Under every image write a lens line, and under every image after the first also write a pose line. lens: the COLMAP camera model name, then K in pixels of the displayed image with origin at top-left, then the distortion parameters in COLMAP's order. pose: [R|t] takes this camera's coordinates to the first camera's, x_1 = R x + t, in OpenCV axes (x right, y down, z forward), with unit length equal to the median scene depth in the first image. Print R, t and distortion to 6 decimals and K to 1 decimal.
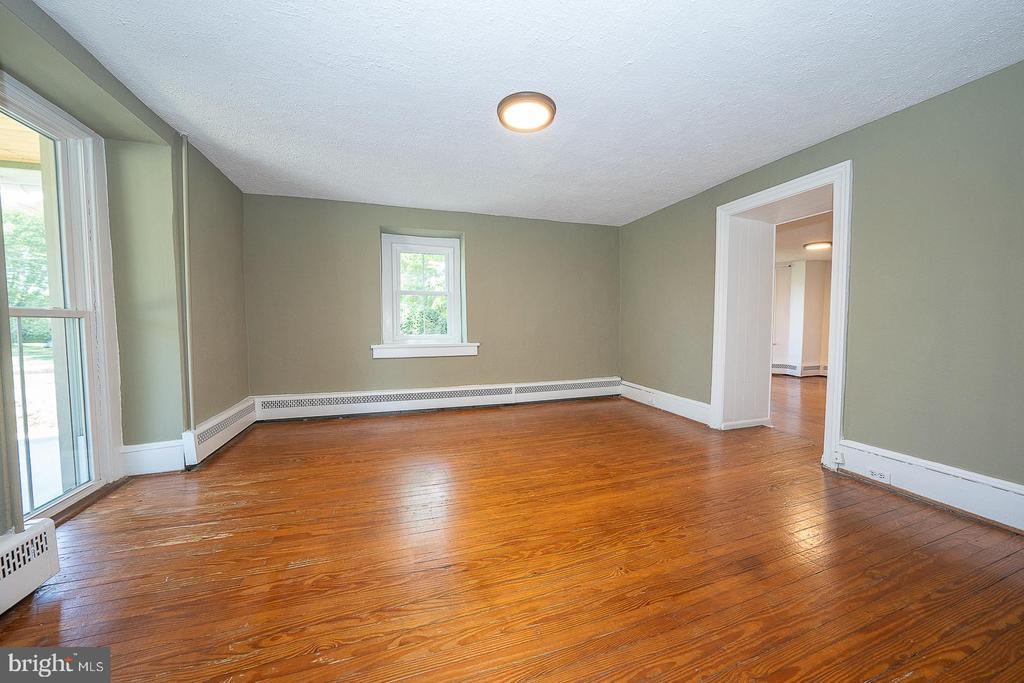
lens RADIAL K [[353.7, 0, 511.8], [0, 353.7, 335.8], [0, 0, 1]] dist [-0.027791, 0.006143]
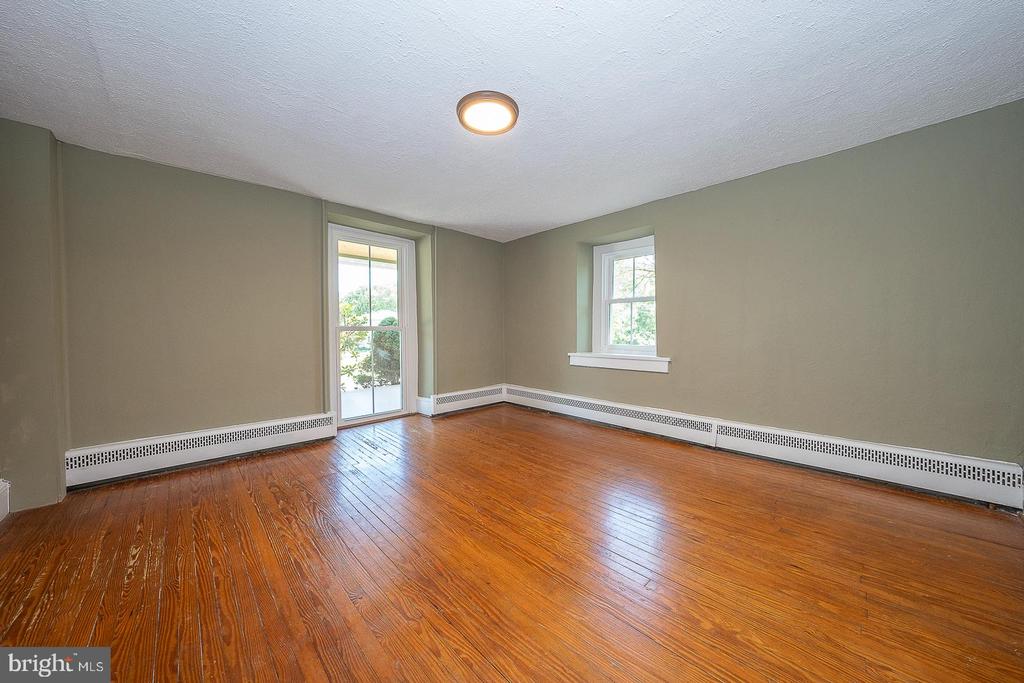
lens RADIAL K [[352.2, 0, 512.0], [0, 352.2, 335.5], [0, 0, 1]] dist [-0.027883, 0.006039]
pose [[0.423841, 0.011595, -0.905662, 0.528207], [-0.028445, 0.999595, -0.000514, -0.022086], [0.905290, 0.025980, 0.423999, 0.381026]]
